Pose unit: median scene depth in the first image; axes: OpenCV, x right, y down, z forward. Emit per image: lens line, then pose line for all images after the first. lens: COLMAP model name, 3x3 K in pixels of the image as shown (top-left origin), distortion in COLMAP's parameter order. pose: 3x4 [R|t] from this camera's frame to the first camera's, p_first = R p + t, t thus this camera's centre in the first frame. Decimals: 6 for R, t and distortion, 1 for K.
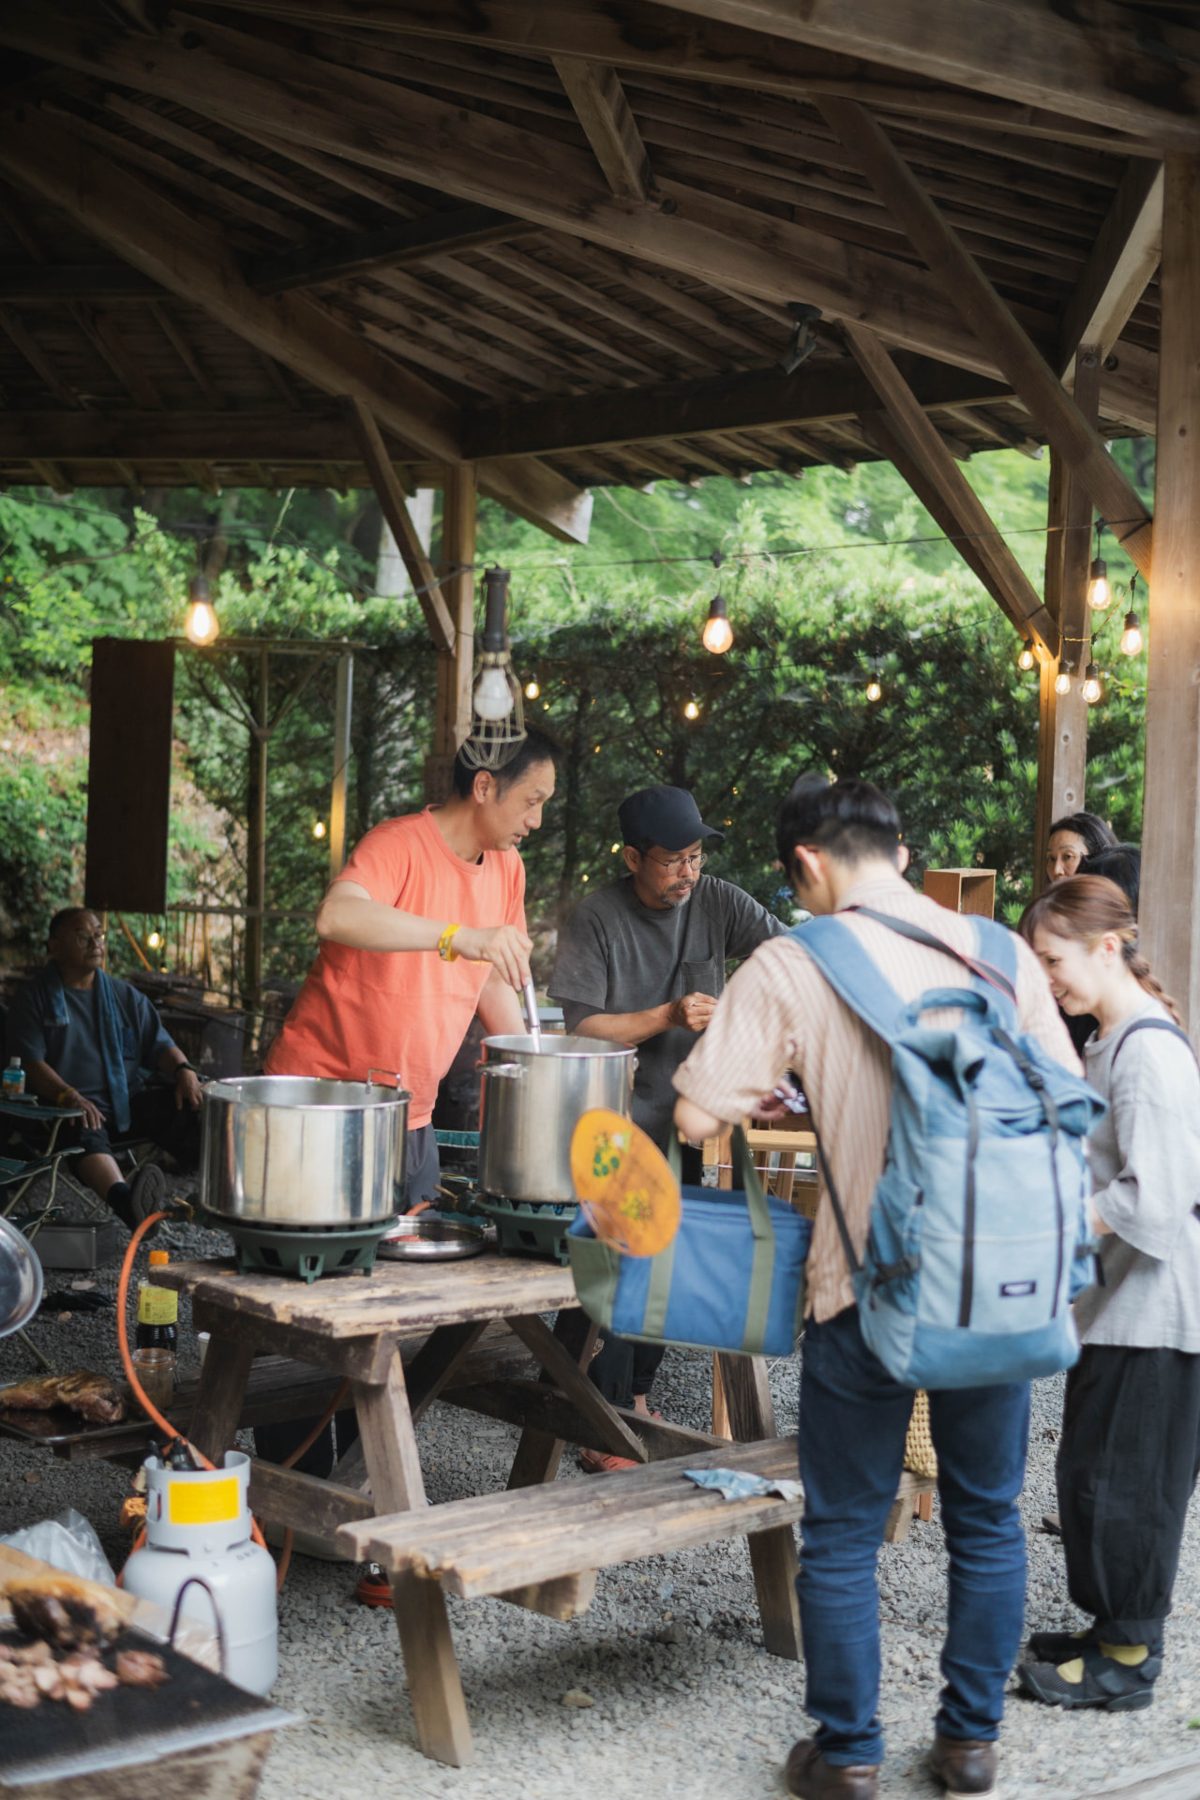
lens RADIAL K [[2776.1, 0, 600.7], [0, 2776.1, 930.6], [0, 0, 1]] dist [-0.161494, 0.075828]
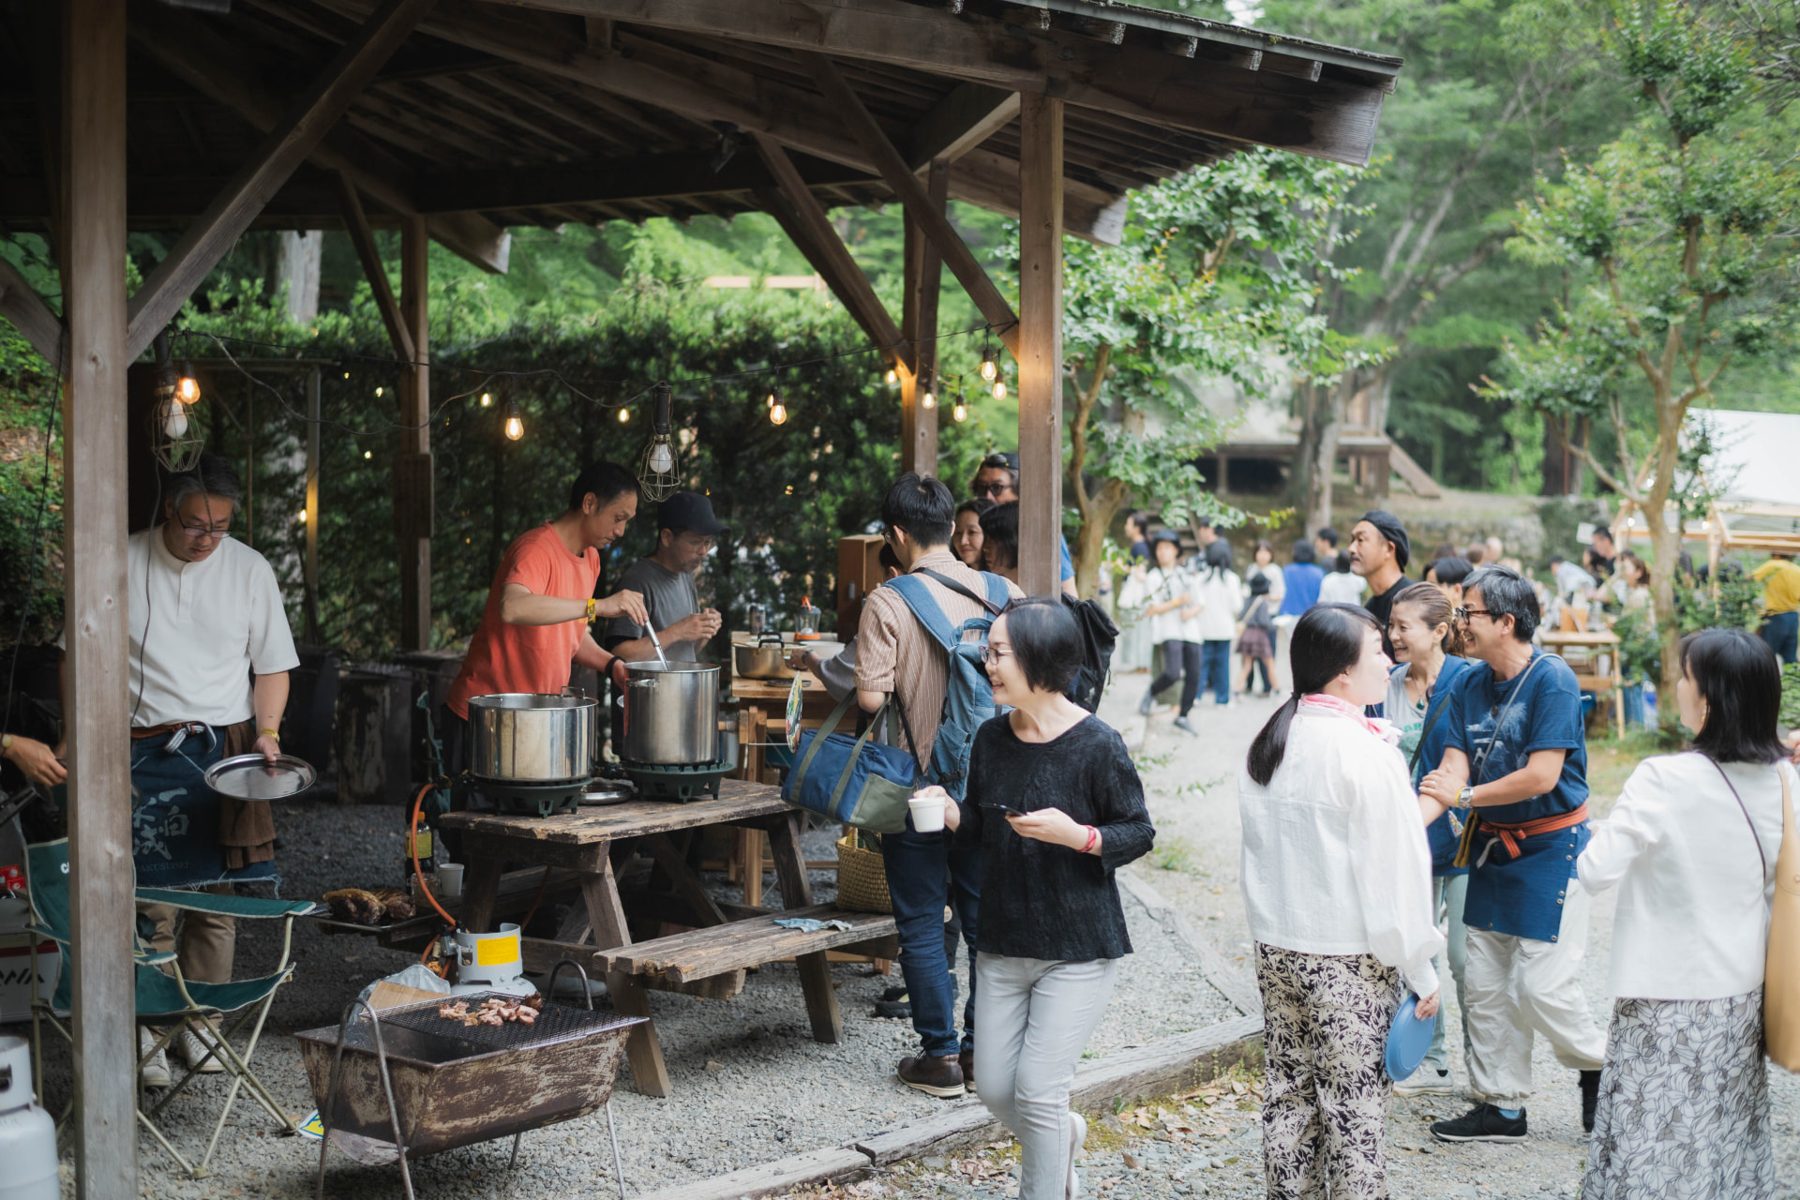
lens RADIAL K [[3986.4, 0, 900.0], [0, 3986.4, 600.0], [0, 0, 1]] dist [-0.383415, -0.173777]
pose [[0.972334, -0.041744, 0.229836, -0.272262], [0.038920, 0.999101, 0.016809, -0.020082], [-0.230331, -0.007399, 0.973084, -0.830990]]
